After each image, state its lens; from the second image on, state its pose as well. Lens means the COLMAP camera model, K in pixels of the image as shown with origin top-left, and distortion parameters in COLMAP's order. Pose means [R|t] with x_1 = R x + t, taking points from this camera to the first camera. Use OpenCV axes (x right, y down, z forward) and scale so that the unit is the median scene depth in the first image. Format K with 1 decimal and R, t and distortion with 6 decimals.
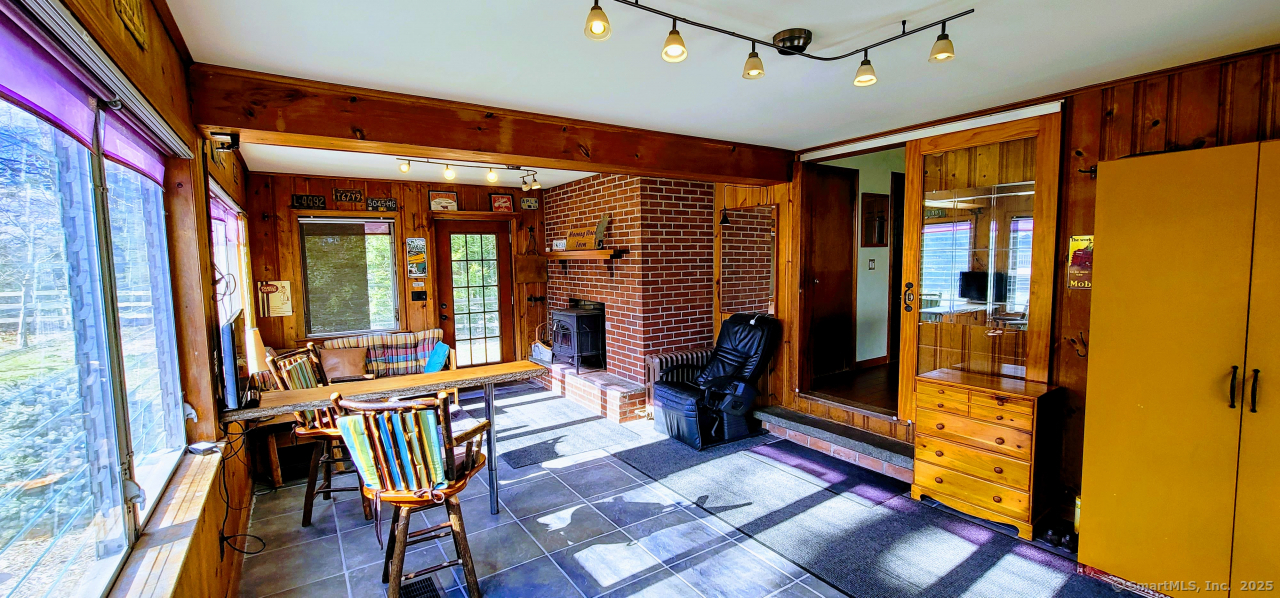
lens RADIAL K [[526.0, 0, 640.9], [0, 526.0, 297.7], [0, 0, 1]] dist [0.001384, -0.000014]
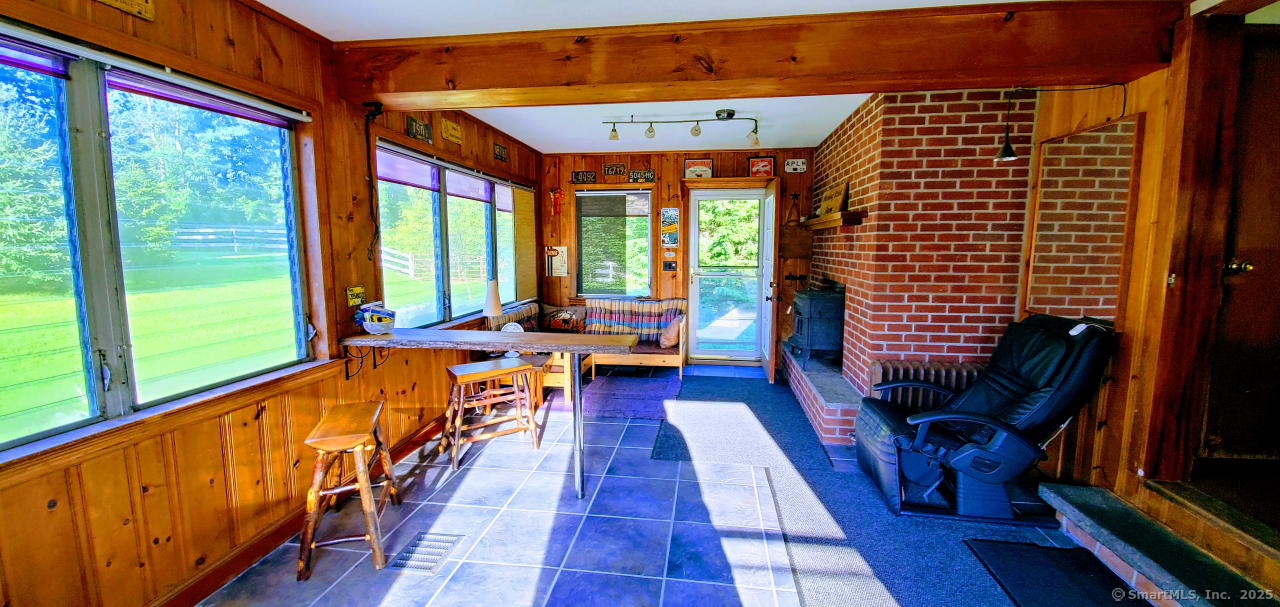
lens RADIAL K [[515.0, 0, 638.8], [0, 515.0, 301.4], [0, 0, 1]] dist [-0.010694, -0.001010]
pose [[0.744800, 0.088719, -0.661364, 0.211926], [-0.066376, 0.996057, 0.058867, 0.010474], [0.663978, 0.000054, 0.747752, 0.256145]]
